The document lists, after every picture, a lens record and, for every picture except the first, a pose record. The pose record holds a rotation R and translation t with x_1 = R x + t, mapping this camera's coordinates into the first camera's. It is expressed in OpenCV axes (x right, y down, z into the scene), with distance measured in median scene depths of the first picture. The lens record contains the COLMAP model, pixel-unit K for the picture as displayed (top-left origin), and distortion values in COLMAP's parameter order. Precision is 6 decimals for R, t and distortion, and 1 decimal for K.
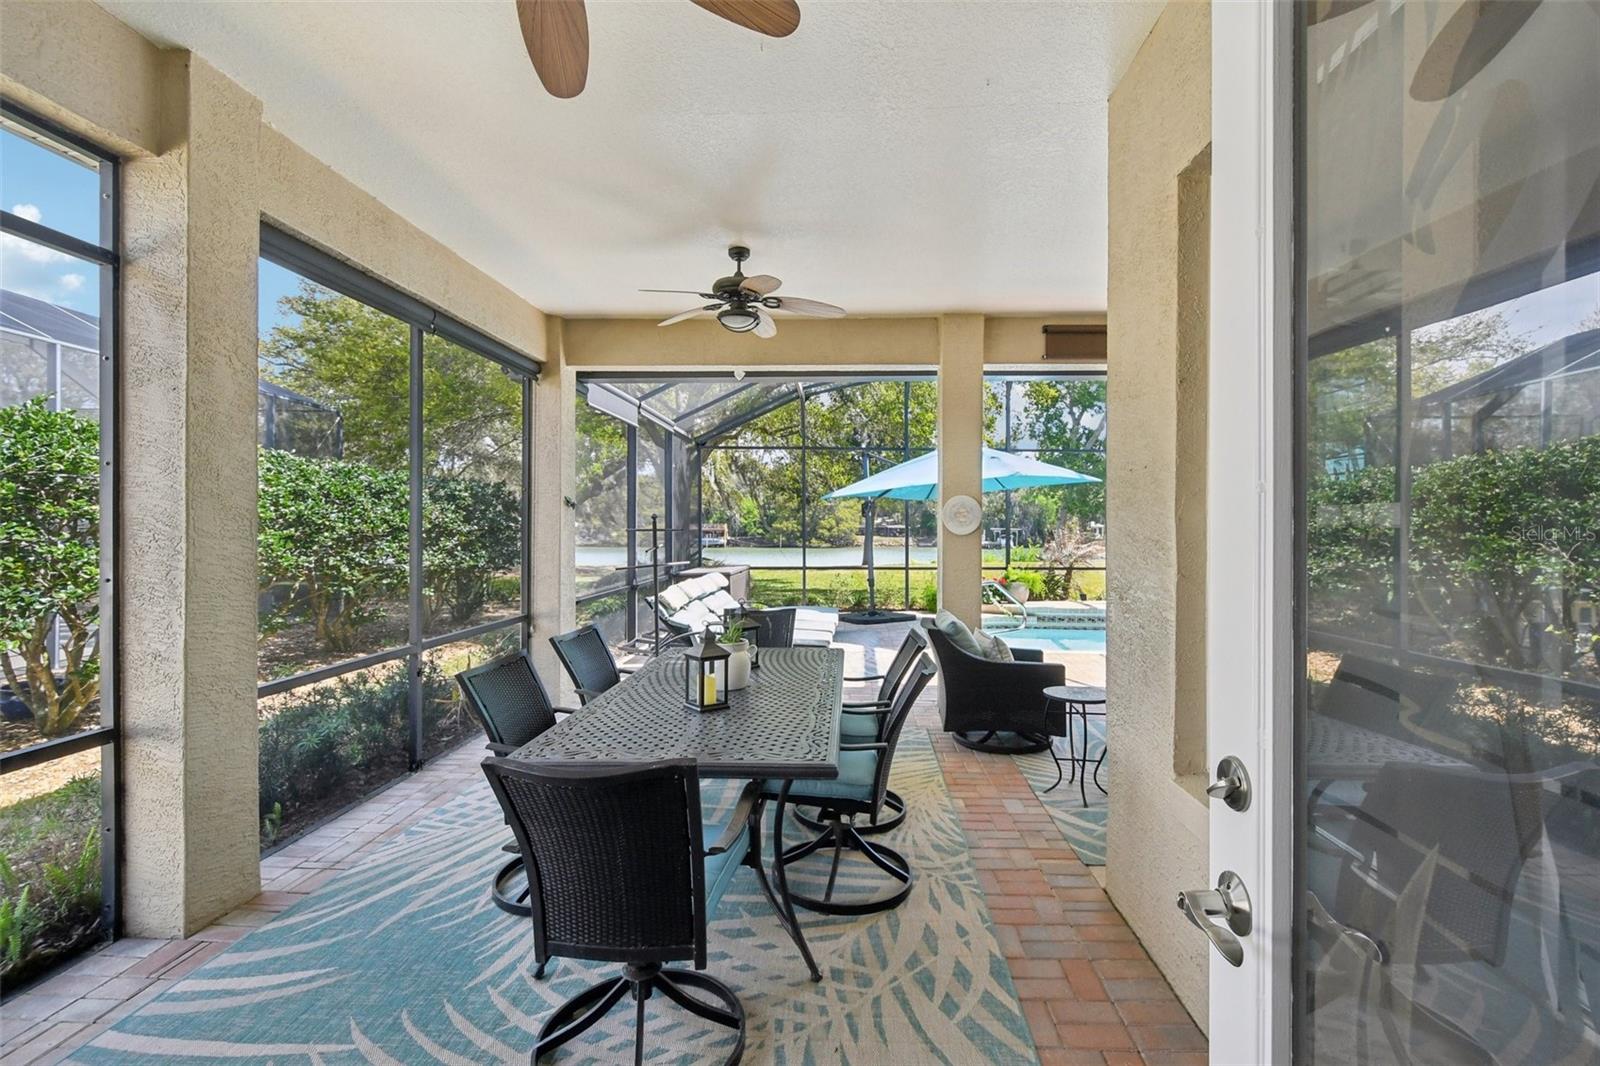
lens RADIAL K [[703.9, 0, 805.5], [0, 703.9, 531.4], [0, 0, 1]] dist [0.003467, -0.000856]
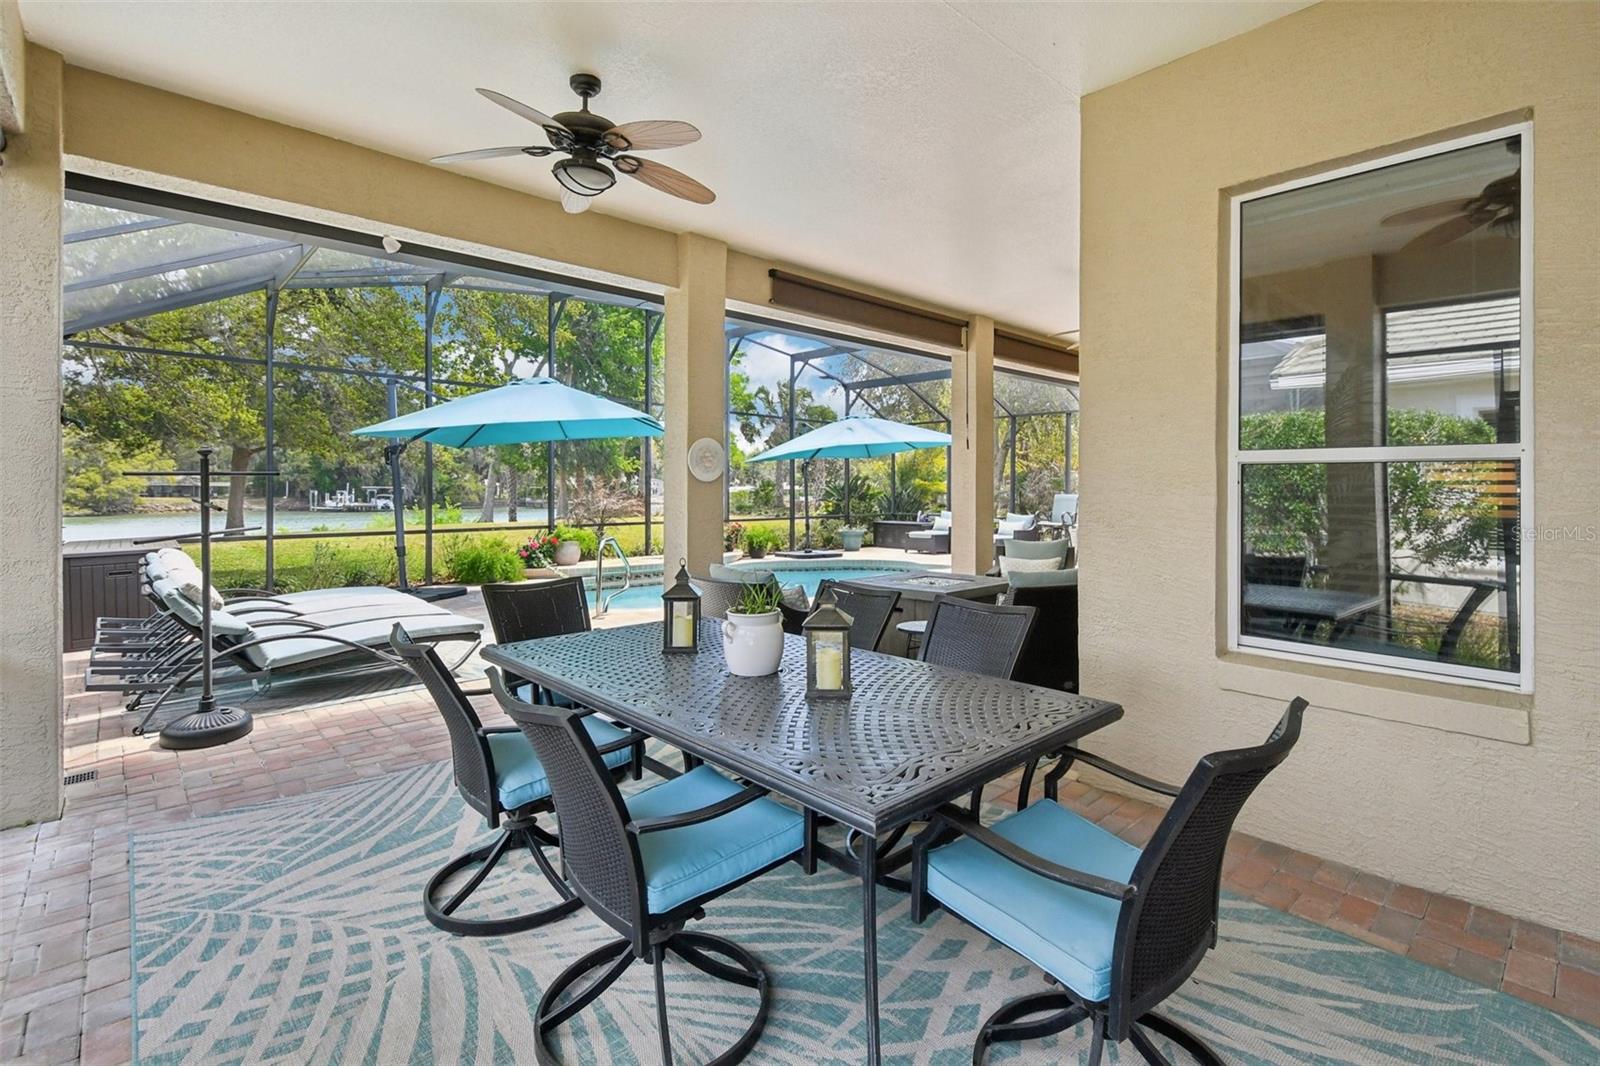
lens RADIAL K [[758.9, 0, 816.3], [0, 758.9, 484.3], [0, 0, 1]] dist [0.000818, 0.000006]
pose [[0.683579, -0.001092, 0.729876, -0.190268], [0.006454, 0.999969, -0.004549, 0.006523], [-0.729848, 0.007820, 0.683565, 0.113247]]
